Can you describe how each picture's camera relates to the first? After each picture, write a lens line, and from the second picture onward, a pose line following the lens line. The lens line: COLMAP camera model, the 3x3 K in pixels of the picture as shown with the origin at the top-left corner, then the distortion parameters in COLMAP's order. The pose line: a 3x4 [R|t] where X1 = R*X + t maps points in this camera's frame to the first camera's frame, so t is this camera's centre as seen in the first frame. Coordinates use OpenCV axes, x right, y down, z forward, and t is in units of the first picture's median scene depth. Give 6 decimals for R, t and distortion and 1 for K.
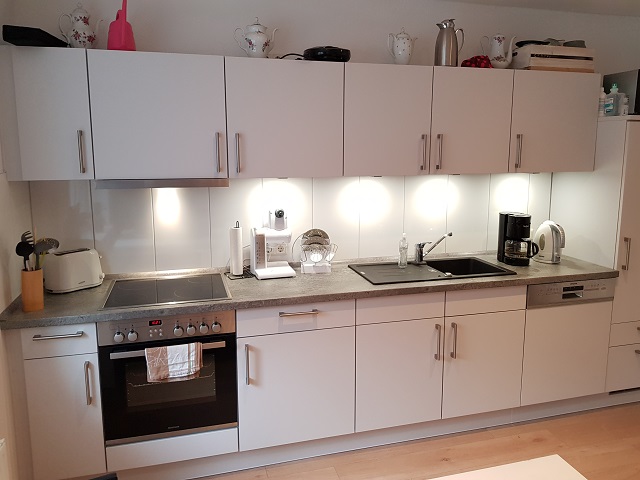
lens RADIAL K [[494.2, 0, 320.0], [0, 494.2, 240.0], [0, 0, 1]] dist [0.051414, -0.101474]
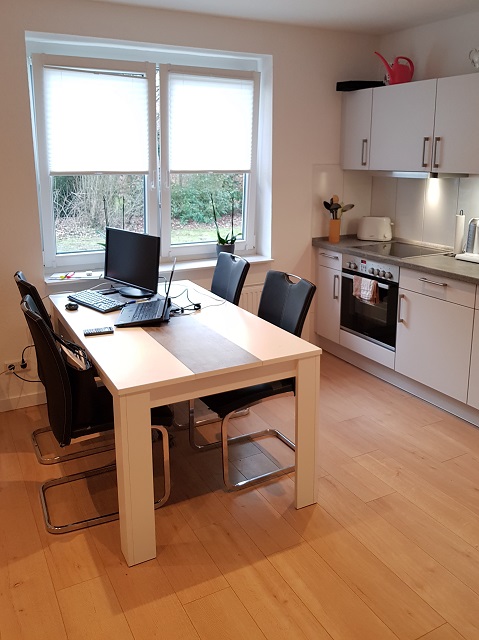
lens RADIAL K [[540.0, 0, 239.5], [0, 540.0, 320.0], [0, 0, 1]] dist [-0.002891, -0.004210]
pose [[0.214329, 0.286669, -0.933747, 1.218877], [-0.168932, 0.952436, 0.253630, -0.028959], [0.962042, 0.103380, 0.252562, 0.179642]]
